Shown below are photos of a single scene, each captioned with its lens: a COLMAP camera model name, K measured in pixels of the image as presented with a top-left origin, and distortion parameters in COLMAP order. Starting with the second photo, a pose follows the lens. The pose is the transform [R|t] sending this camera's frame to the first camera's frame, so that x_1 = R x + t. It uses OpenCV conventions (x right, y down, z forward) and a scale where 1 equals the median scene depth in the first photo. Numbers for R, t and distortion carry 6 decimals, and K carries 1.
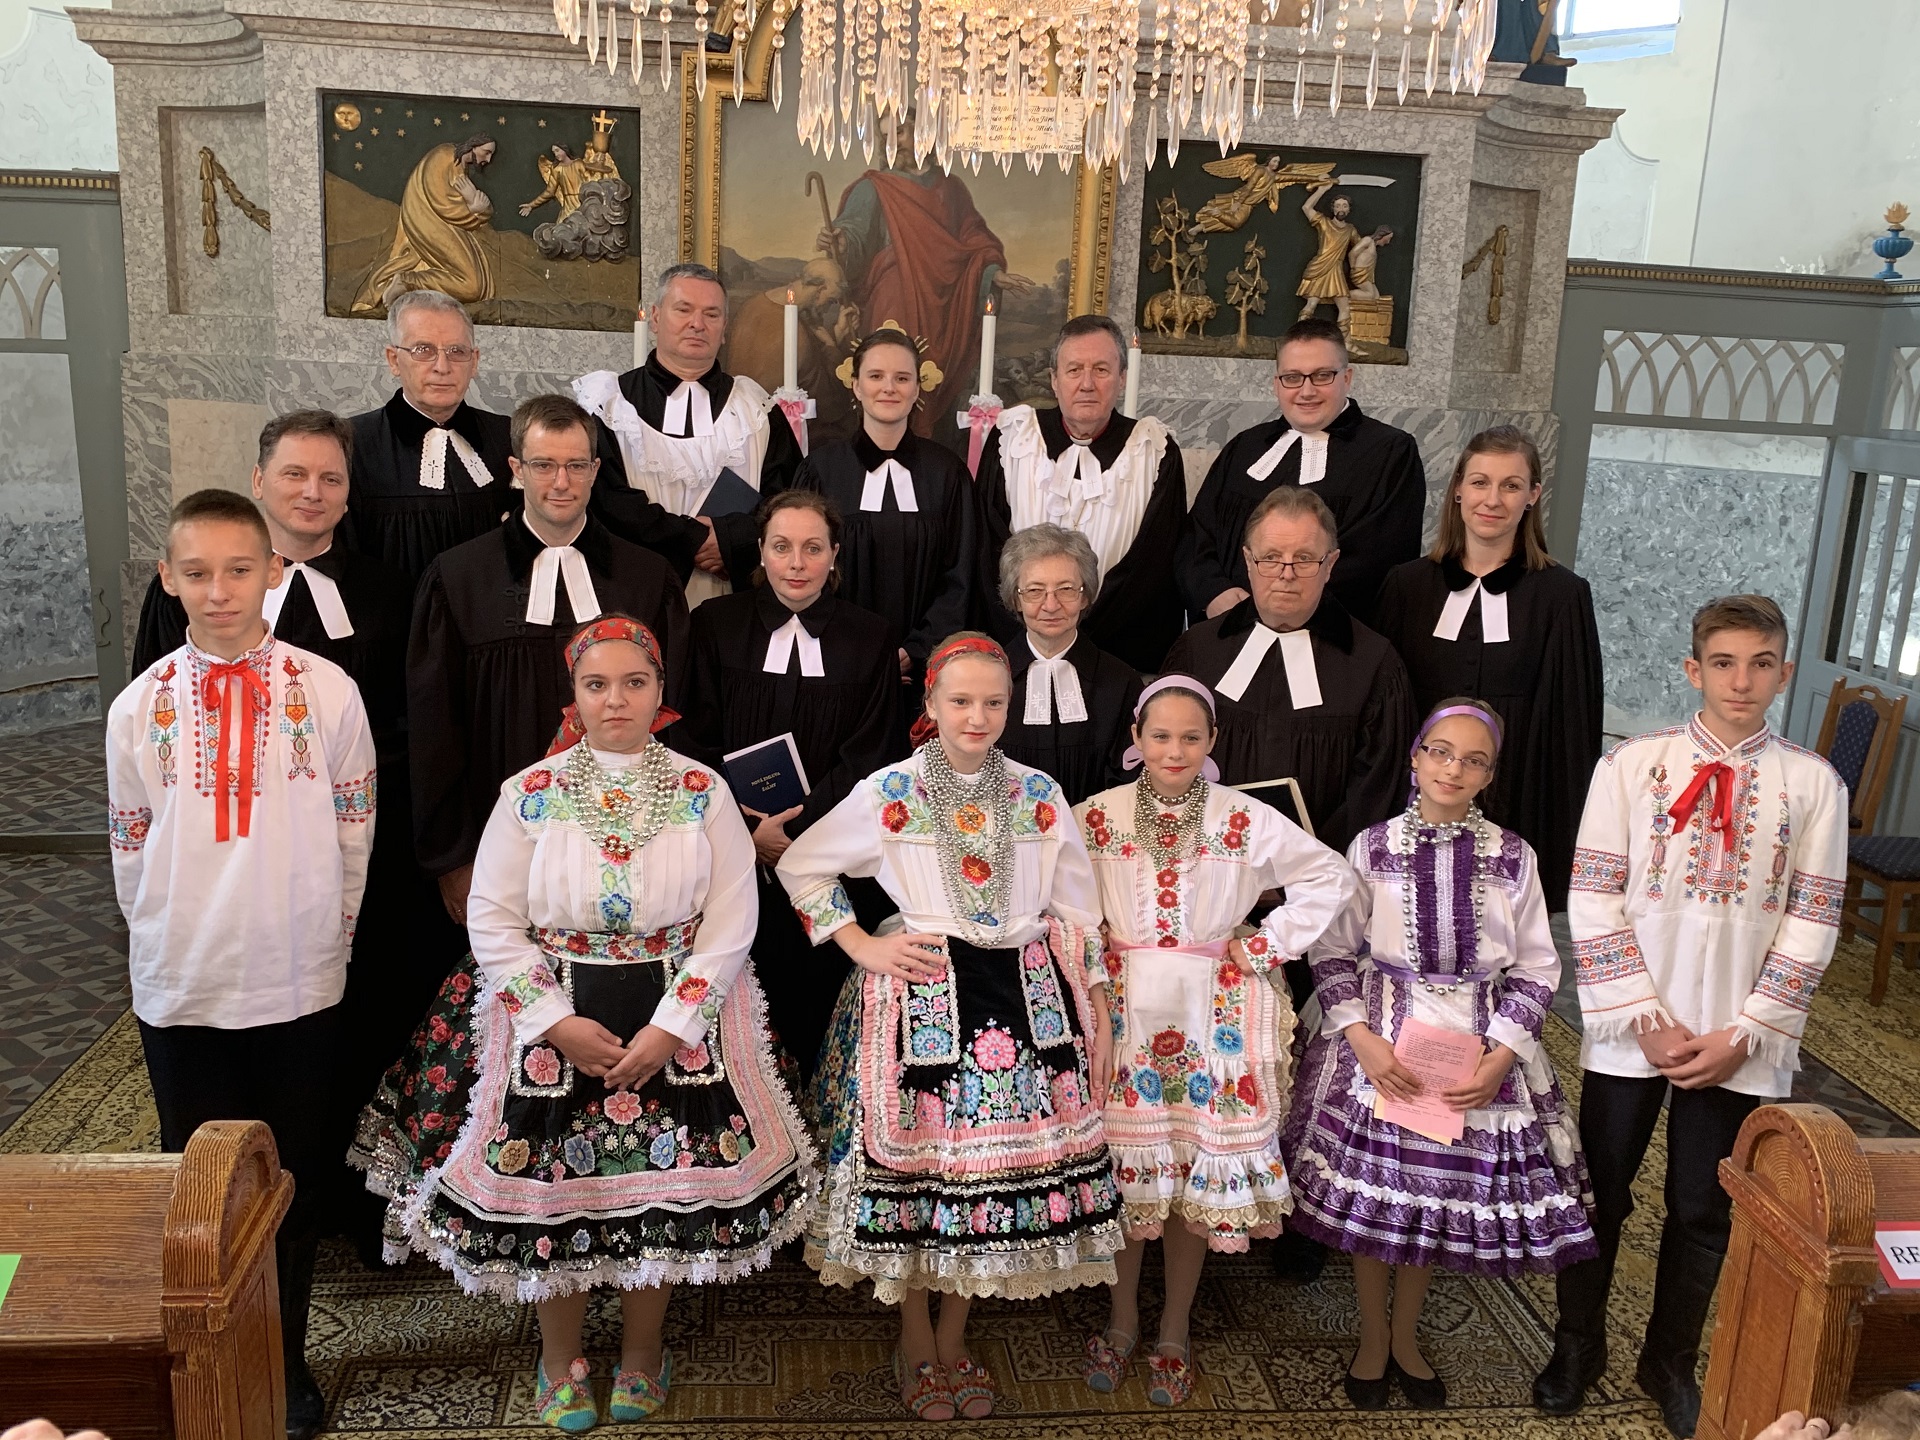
lens RADIAL K [[1653.4, 0, 960.0], [0, 1653.4, 720.0], [0, 0, 1]] dist [0.002400, 0.017054]
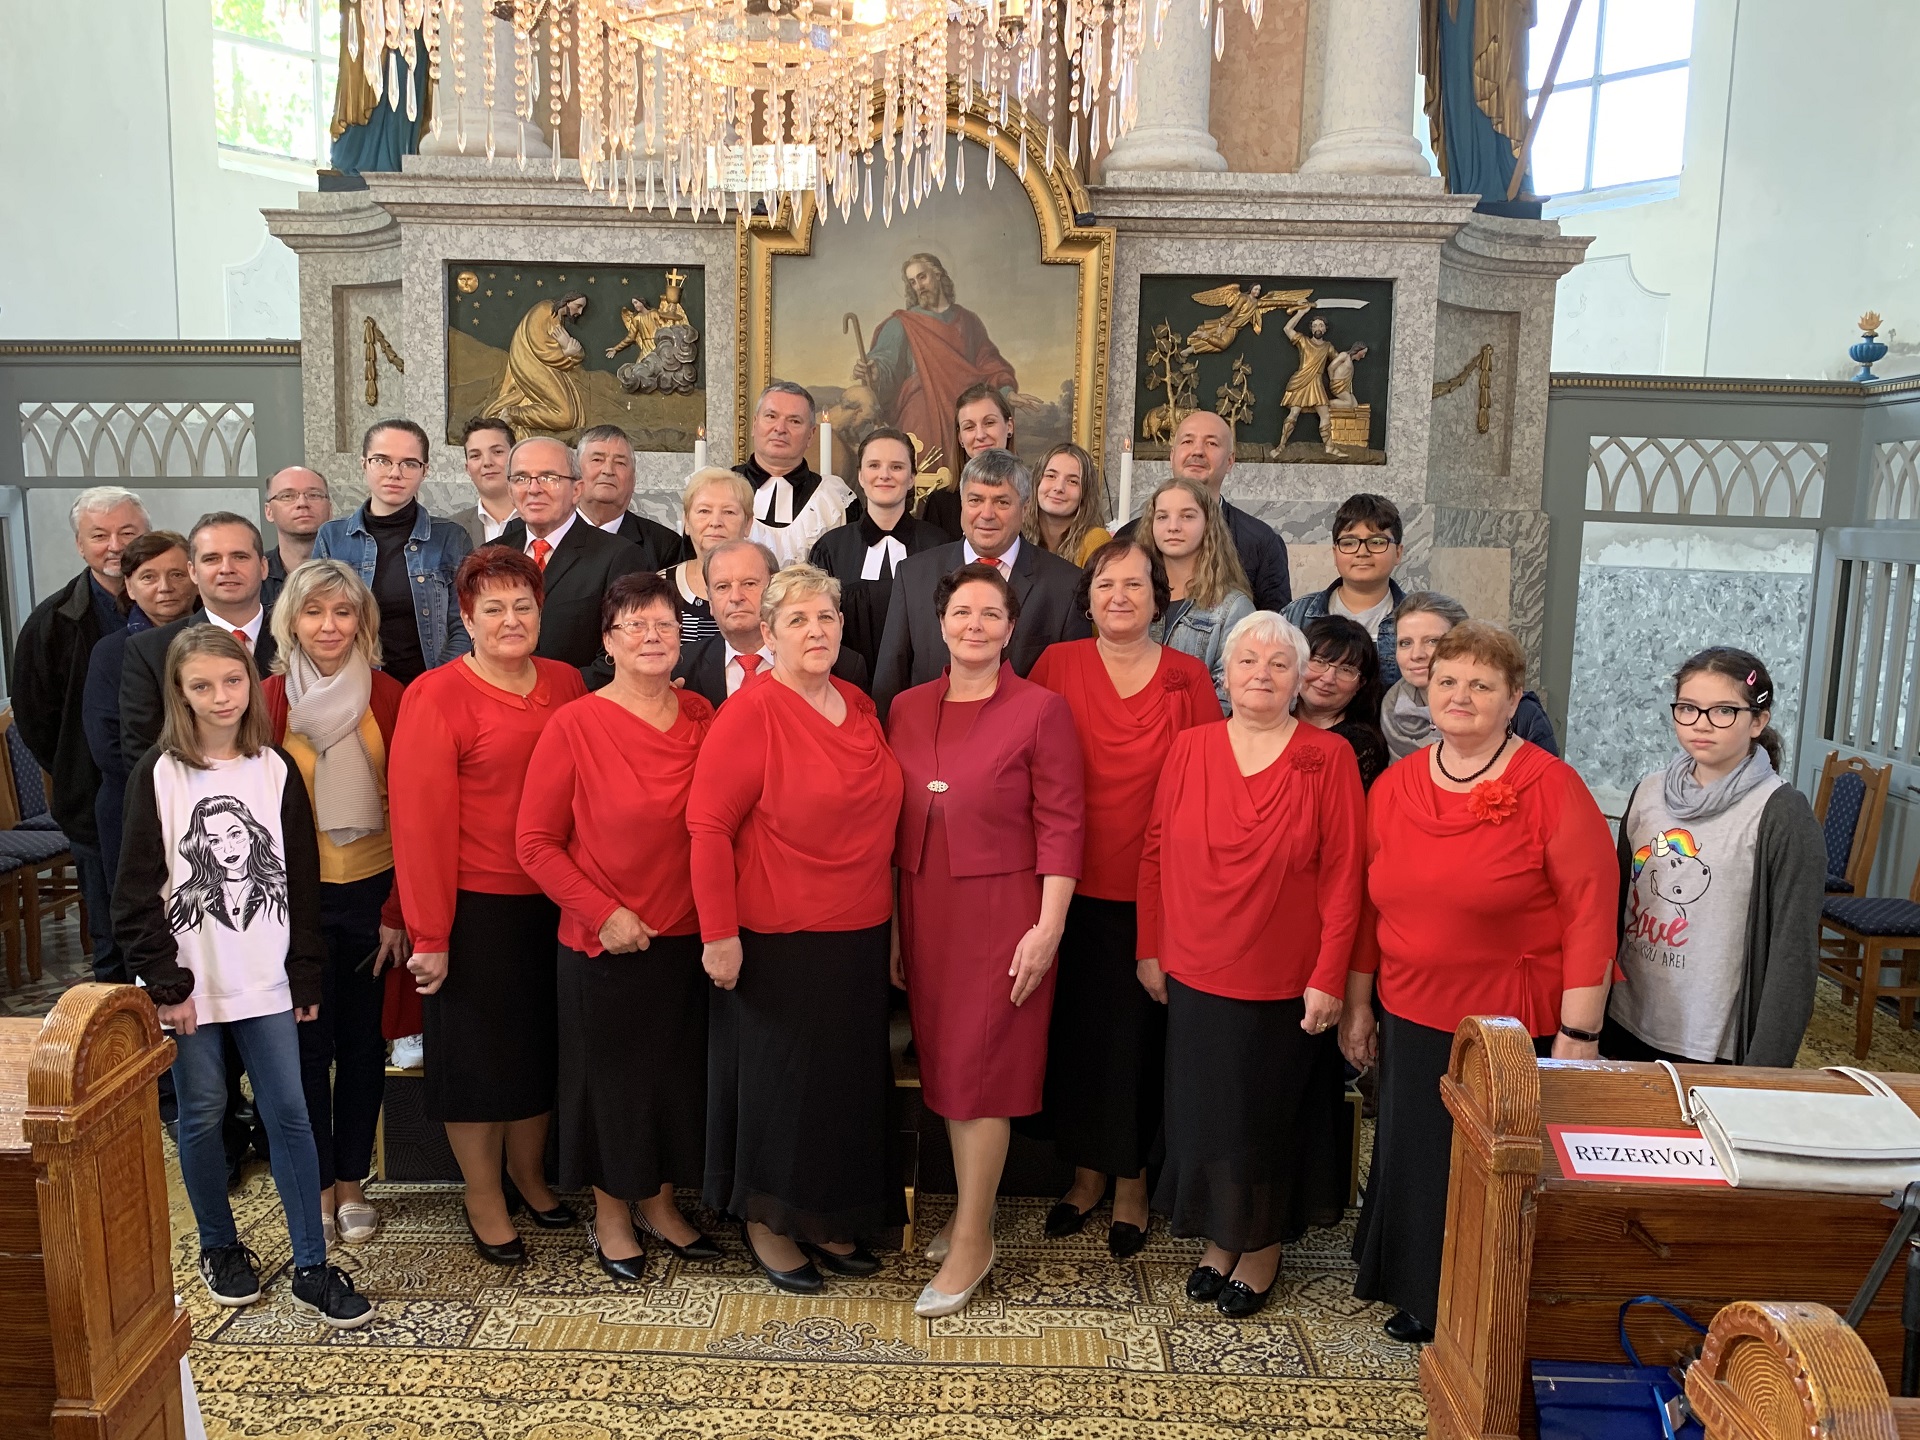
lens RADIAL K [[1493.9, 0, 947.6], [0, 1493.9, 724.9], [0, 0, 1]] dist [0.012201, -0.001227]
pose [[0.992959, -0.006343, -0.118290, 0.100275], [-0.003782, 0.996359, -0.085175, 0.047413], [0.118399, 0.085023, 0.989319, -0.012177]]
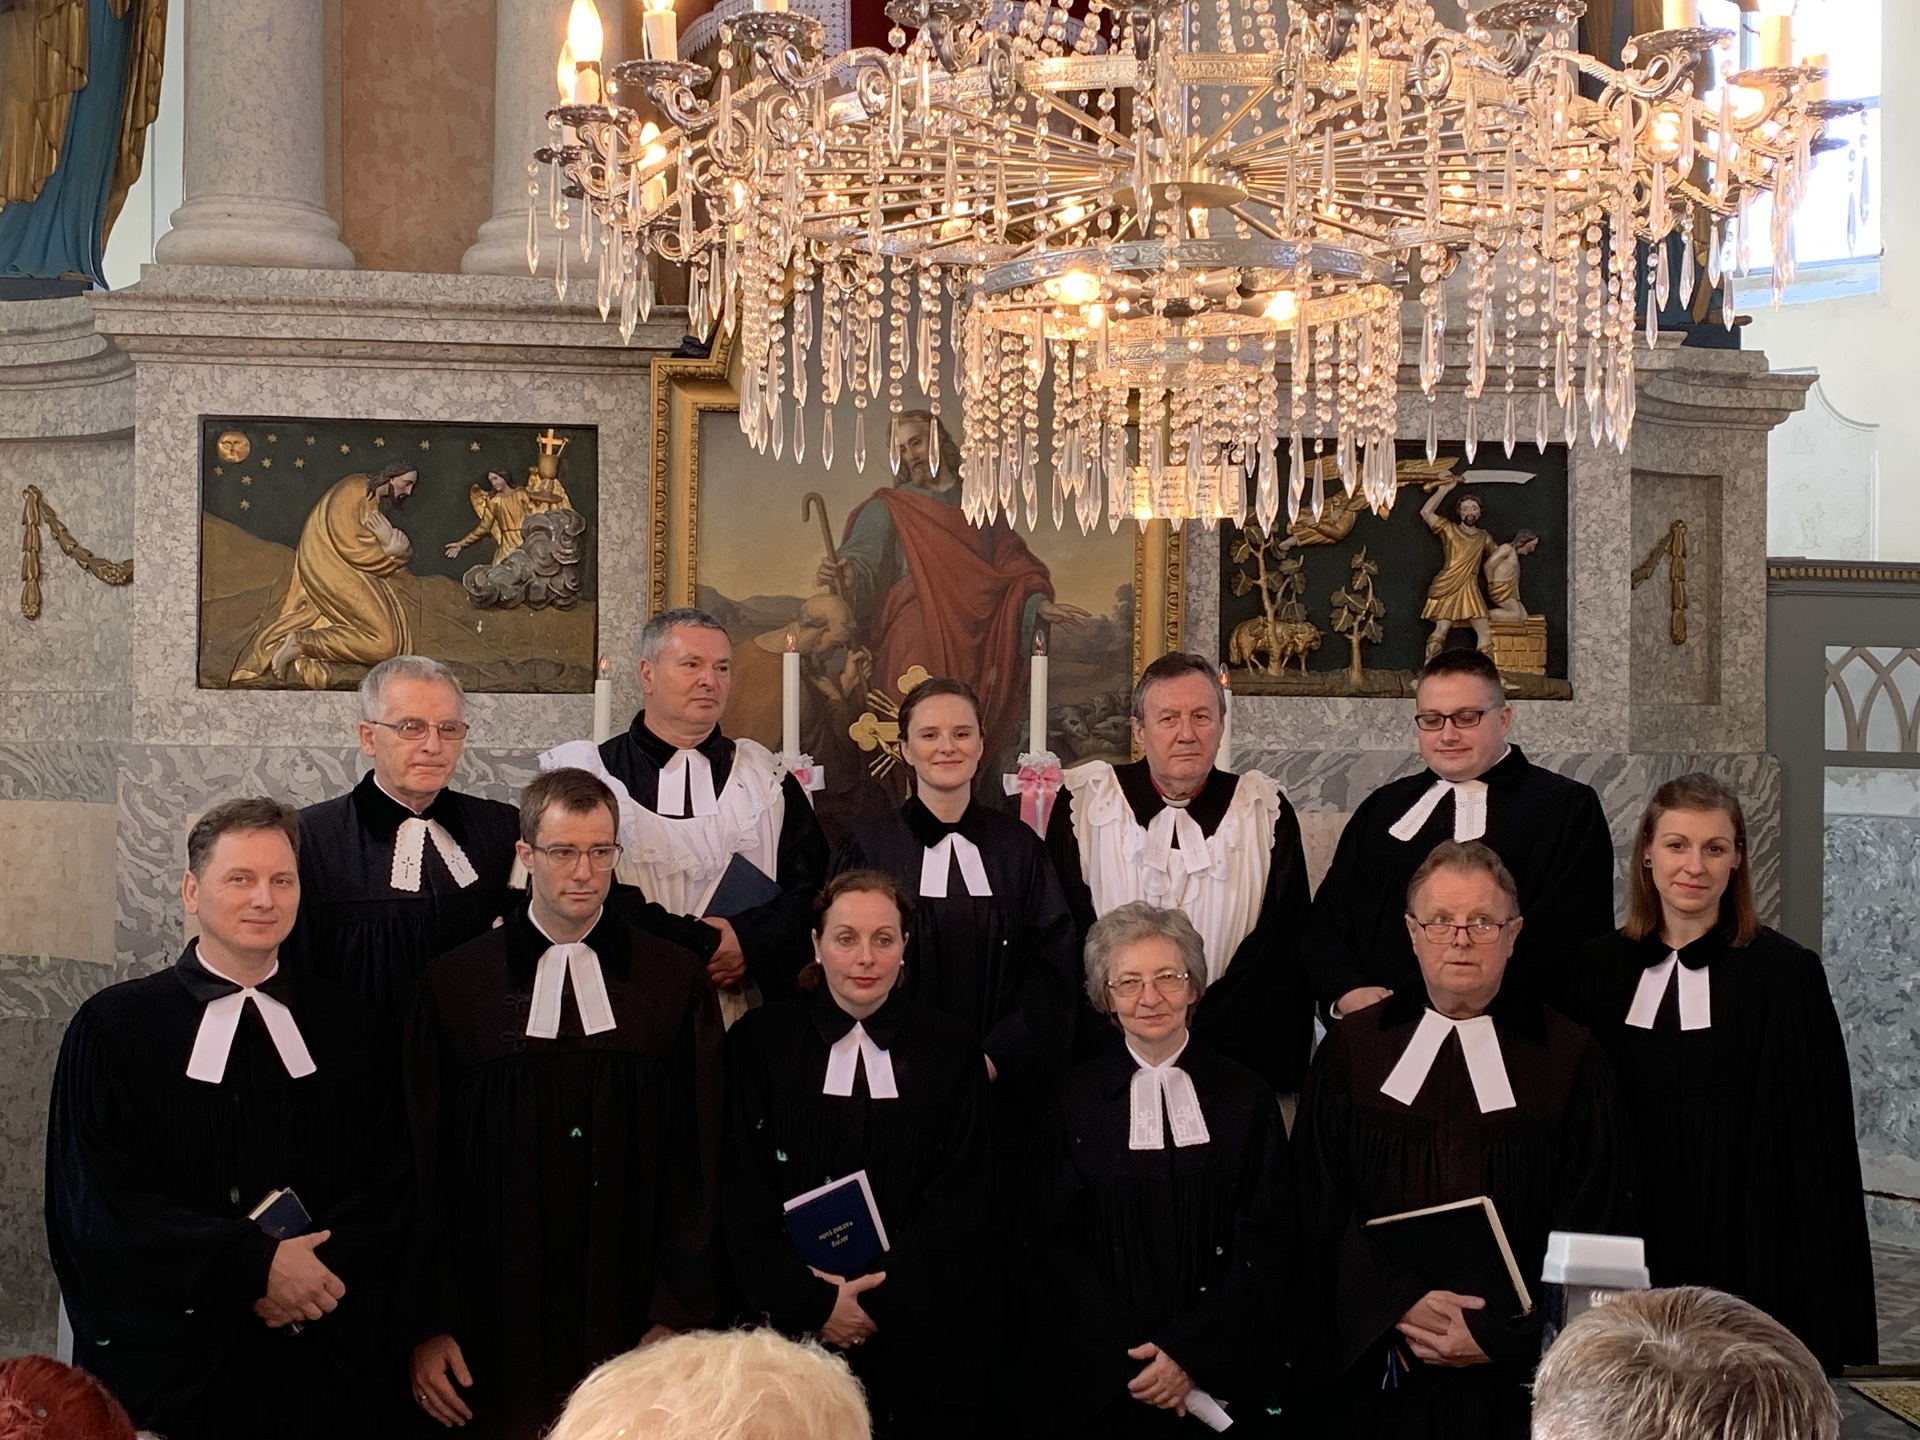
lens RADIAL K [[2481.0, 0, 919.3], [0, 2481.0, 712.3], [0, 0, 1]] dist [0.220108, -0.748967]
pose [[0.999359, -0.035247, 0.006236, -0.045987], [0.035767, 0.976560, -0.212253, 0.032301], [0.001391, 0.212340, 0.977195, -0.160492]]
